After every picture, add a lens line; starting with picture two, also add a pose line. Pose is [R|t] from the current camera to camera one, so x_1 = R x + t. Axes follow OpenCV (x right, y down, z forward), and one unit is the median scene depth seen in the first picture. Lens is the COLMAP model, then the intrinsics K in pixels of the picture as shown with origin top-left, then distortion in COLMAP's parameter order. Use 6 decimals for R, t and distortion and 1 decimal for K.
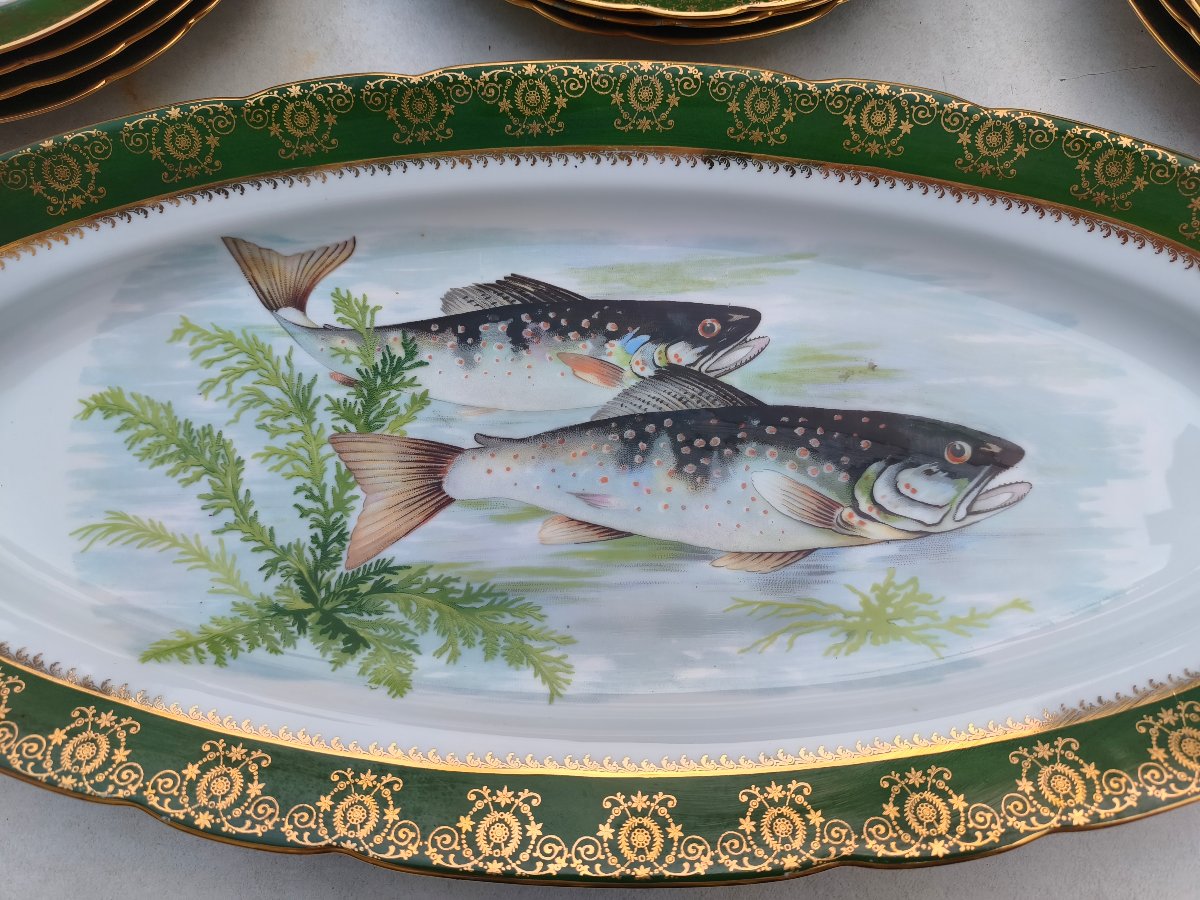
lens RADIAL K [[808.9, 0, 600.0], [0, 808.9, 450.0], [0, 0, 1]] dist [-0.004947, -0.000450]
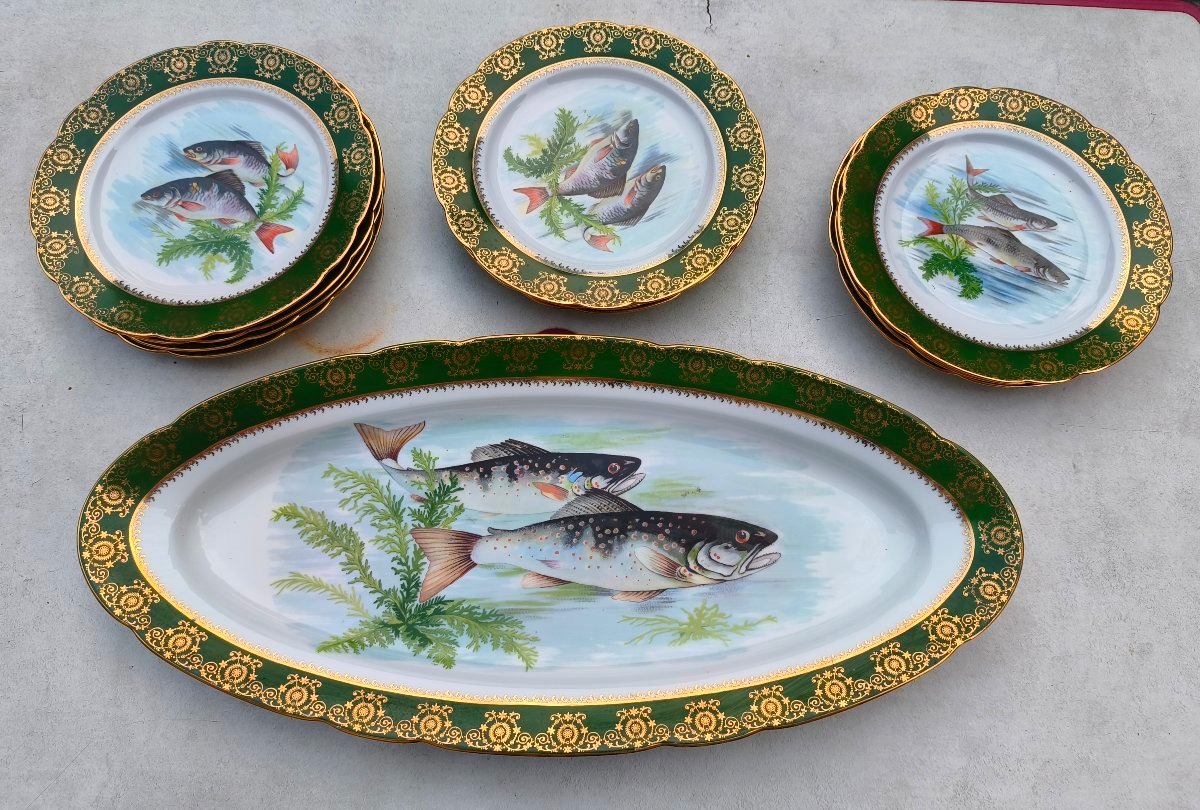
lens RADIAL K [[782.4, 0, 606.5], [0, 782.4, 403.5], [0, 0, 1]] dist [0.052214, -0.001375]
pose [[0.999801, -0.001565, 0.019907, 0.088216], [0.003371, 0.995845, -0.090998, -0.145781], [-0.019682, 0.091047, 0.995652, -0.882703]]
